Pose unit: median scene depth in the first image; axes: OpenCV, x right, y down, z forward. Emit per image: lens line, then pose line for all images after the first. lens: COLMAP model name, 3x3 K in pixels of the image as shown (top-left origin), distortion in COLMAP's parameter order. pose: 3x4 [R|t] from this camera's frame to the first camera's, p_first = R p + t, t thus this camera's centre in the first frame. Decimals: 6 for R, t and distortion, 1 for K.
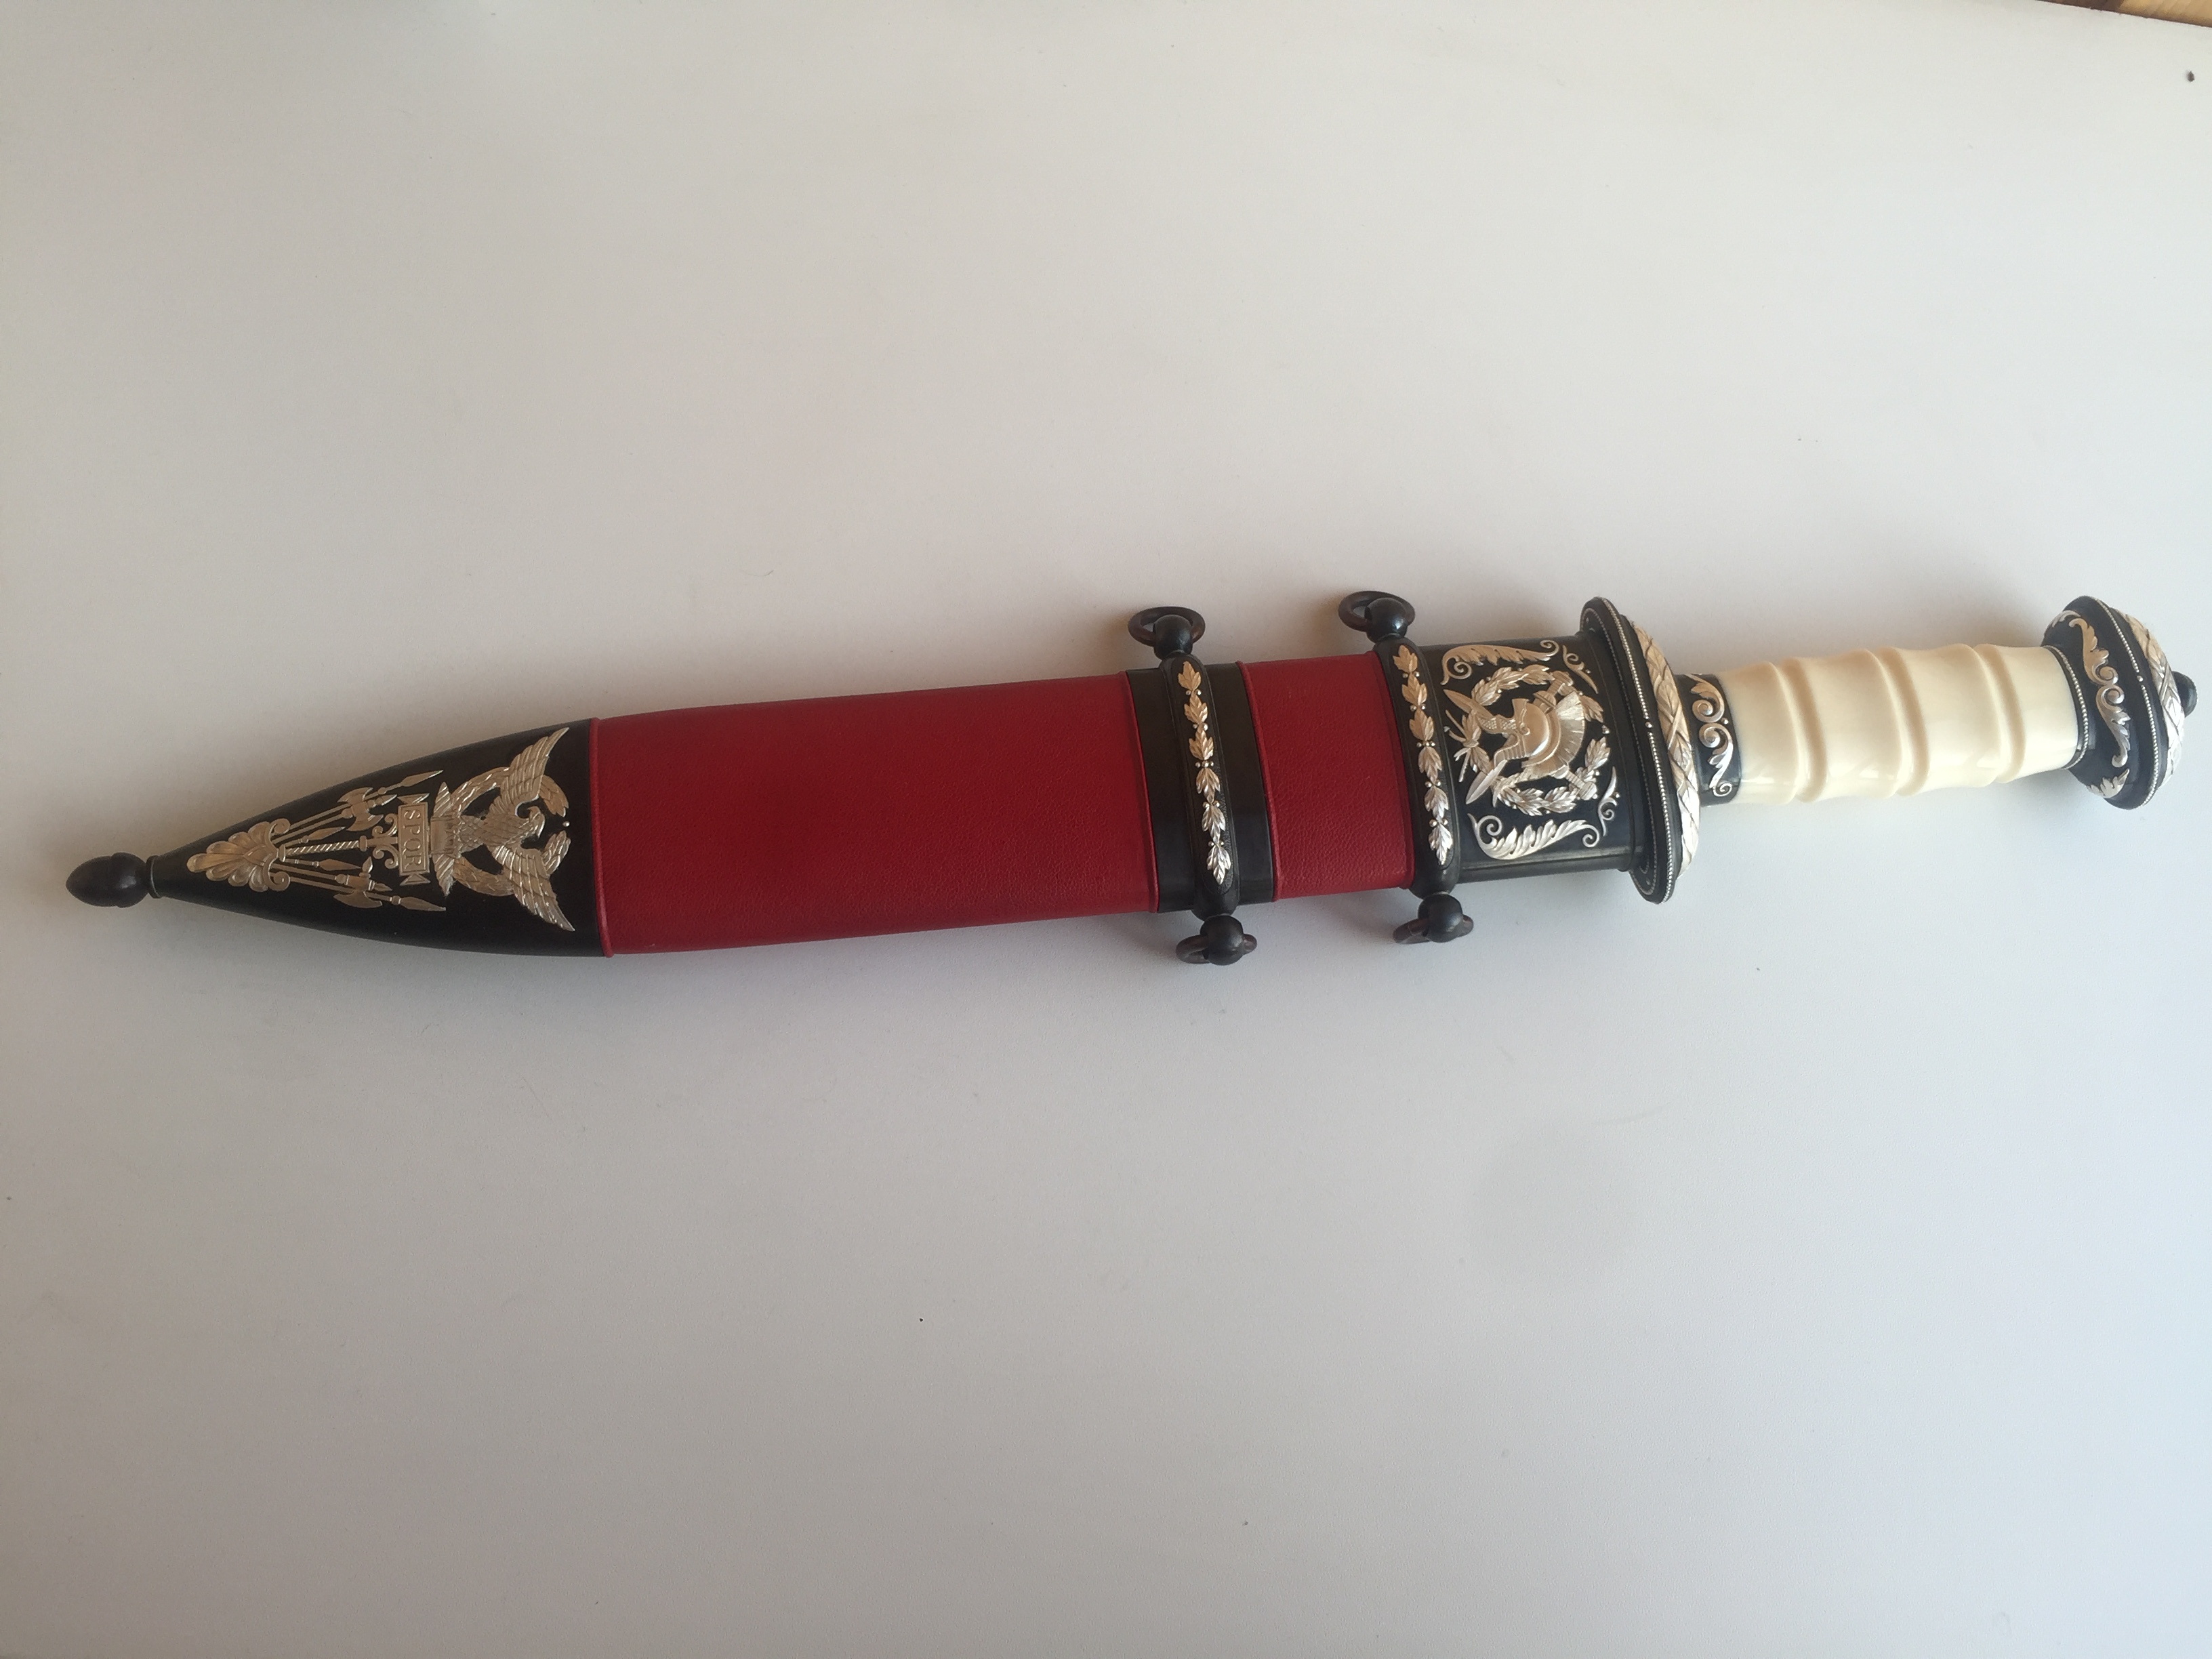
lens RADIAL K [[1912.2, 0, 1106.0], [0, 1912.2, 829.5], [0, 0, 1]] dist [0.012083, -0.003210]
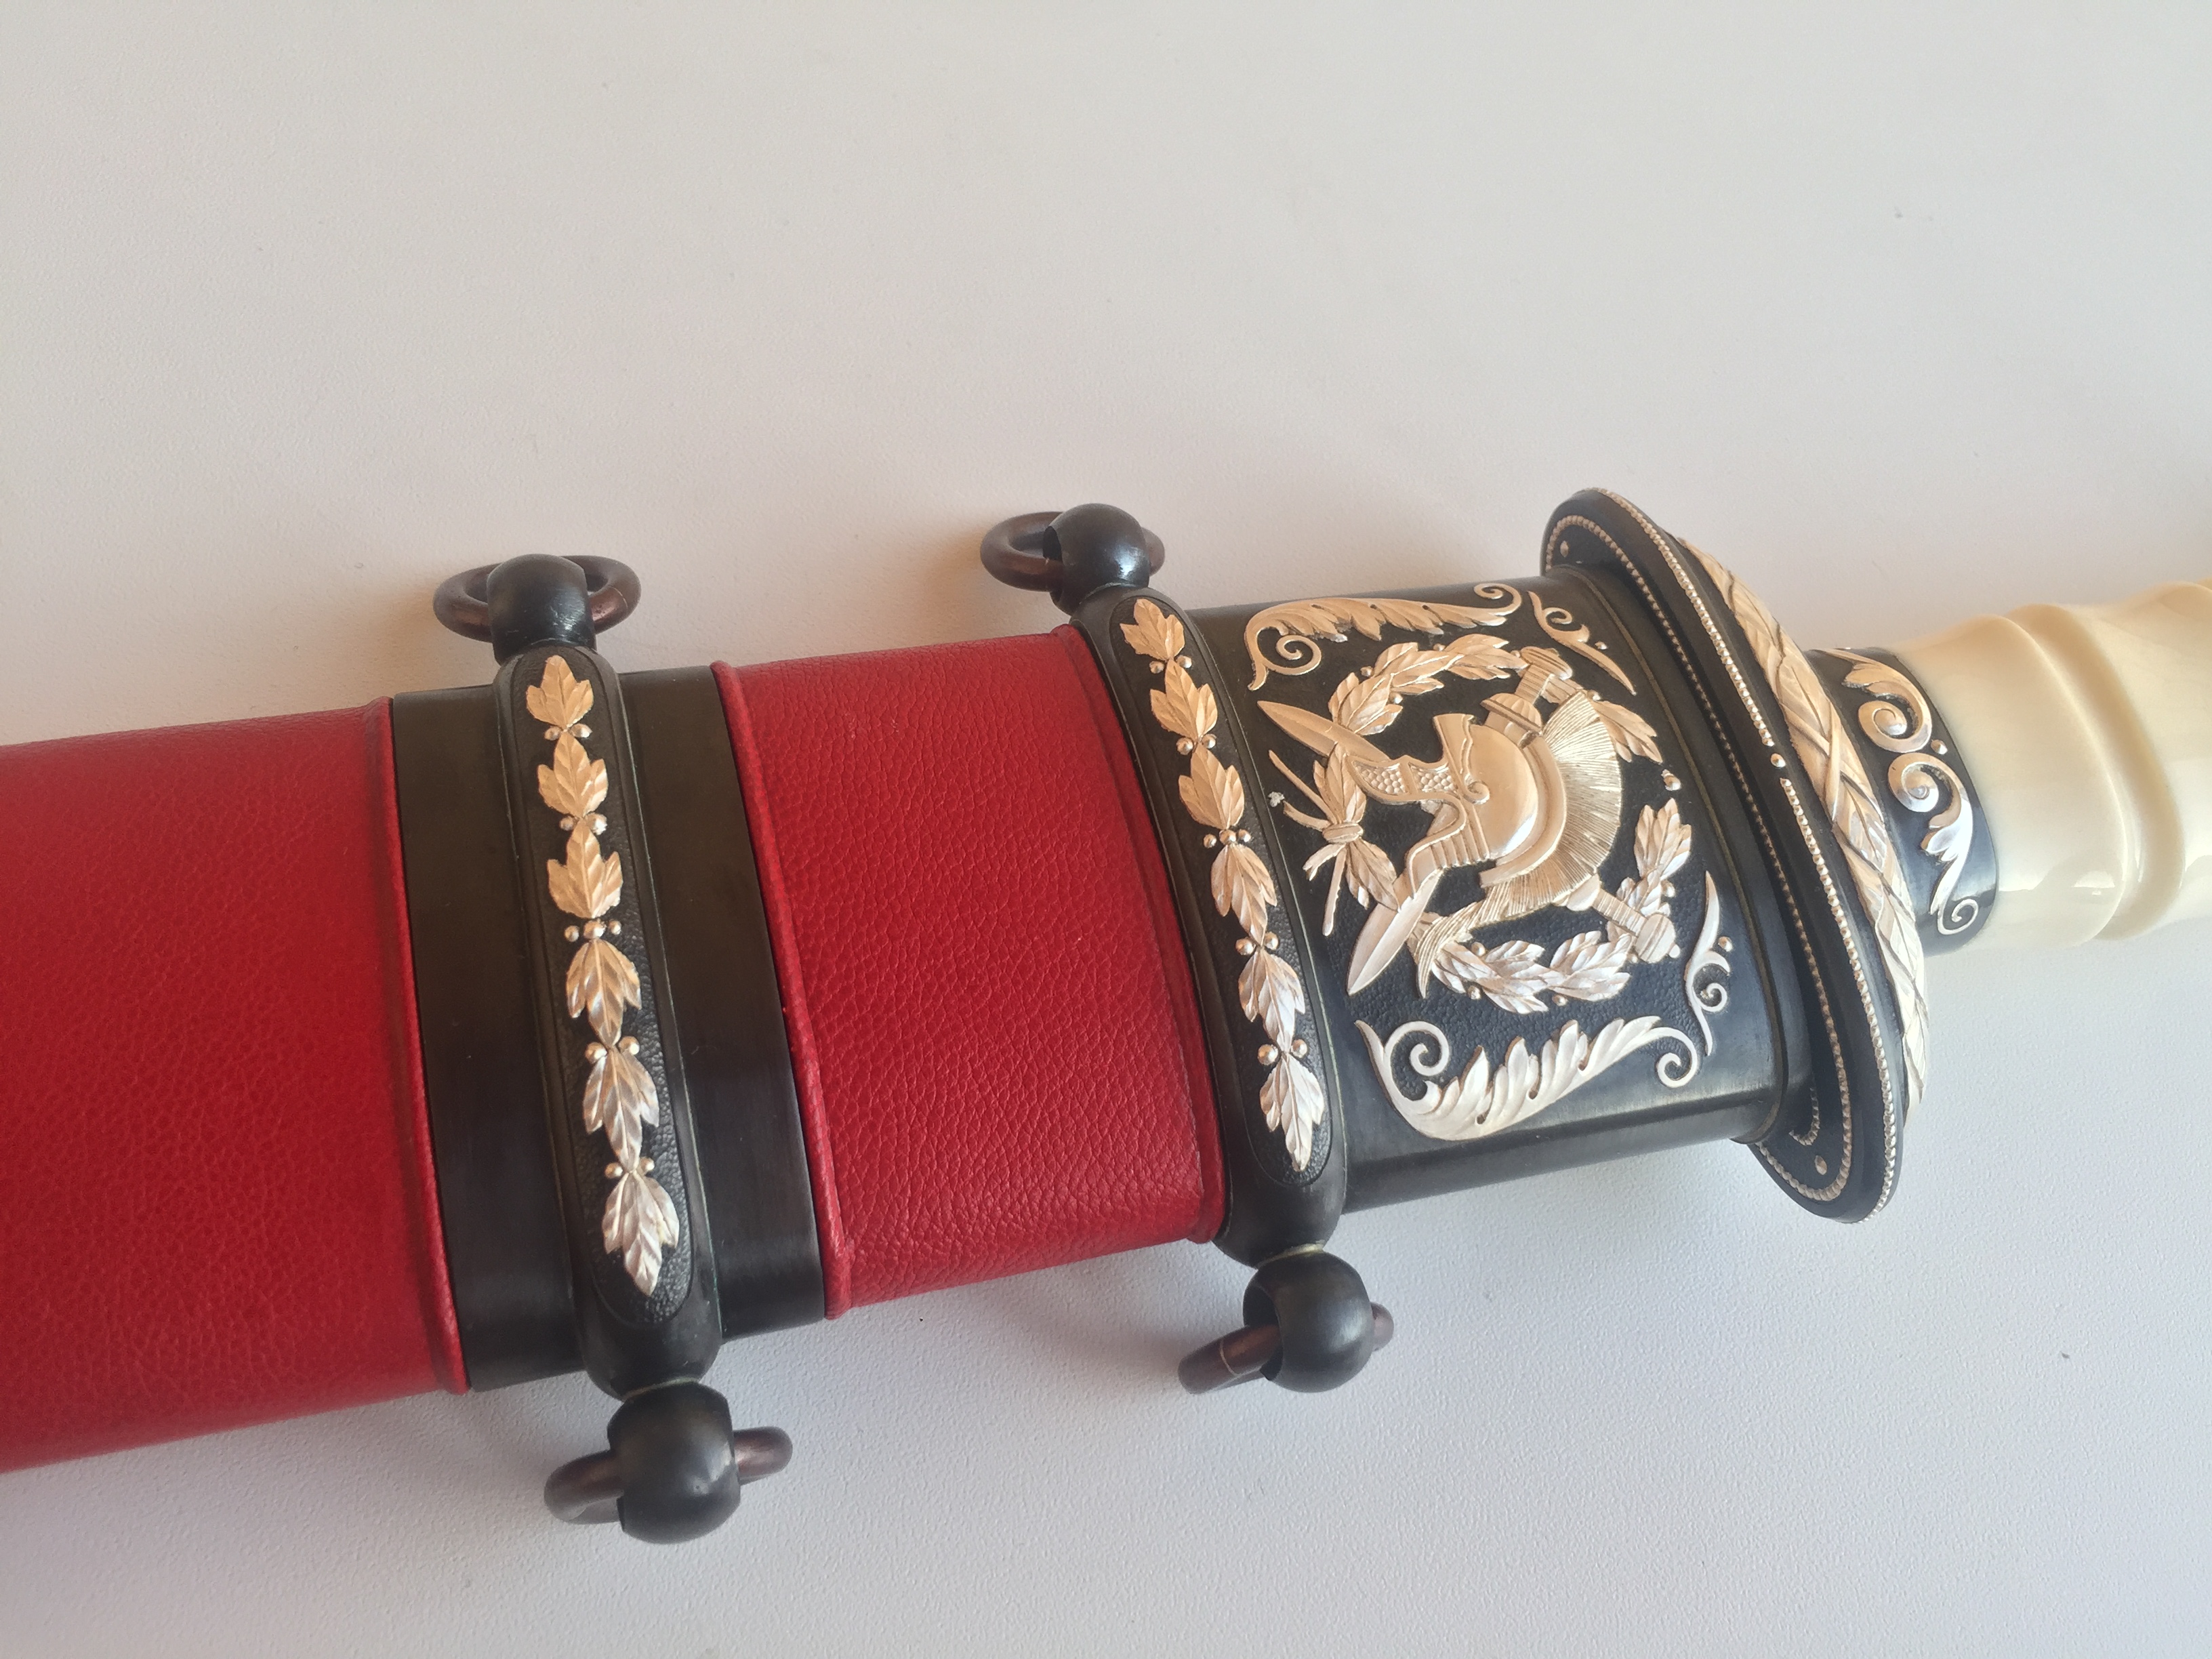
lens RADIAL K [[1912.2, 0, 1106.0], [0, 1912.2, 829.5], [0, 0, 1]] dist [0.012083, -0.003210]
pose [[0.988221, -0.059108, 0.141157, 0.092048], [0.076011, 0.990156, -0.117529, -0.005133], [-0.132821, 0.126874, 0.982986, 0.637555]]
